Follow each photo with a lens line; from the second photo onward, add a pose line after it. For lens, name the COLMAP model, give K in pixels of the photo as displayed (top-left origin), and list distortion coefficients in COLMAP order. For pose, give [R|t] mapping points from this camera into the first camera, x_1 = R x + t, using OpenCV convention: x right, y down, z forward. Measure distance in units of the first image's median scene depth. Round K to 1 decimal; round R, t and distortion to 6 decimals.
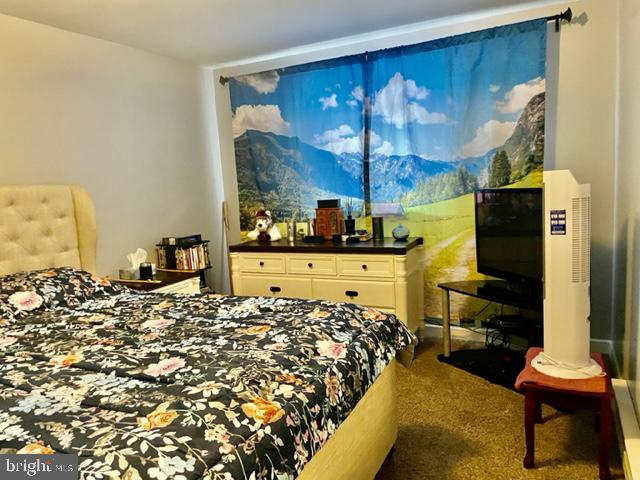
lens RADIAL K [[480.6, 0, 320.0], [0, 480.6, 240.0], [0, 0, 1]] dist [0.098640, -0.143615]
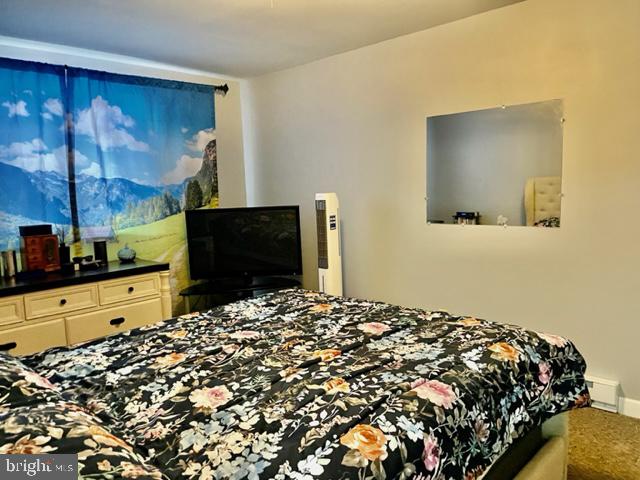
lens RADIAL K [[480.6, 0, 320.0], [0, 480.6, 240.0], [0, 0, 1]] dist [0.098640, -0.143615]
pose [[0.300250, -0.059357, 0.952012, -0.691925], [0.139850, 0.990016, 0.017620, -0.006349], [-0.943553, 0.127848, 0.305553, 0.312910]]
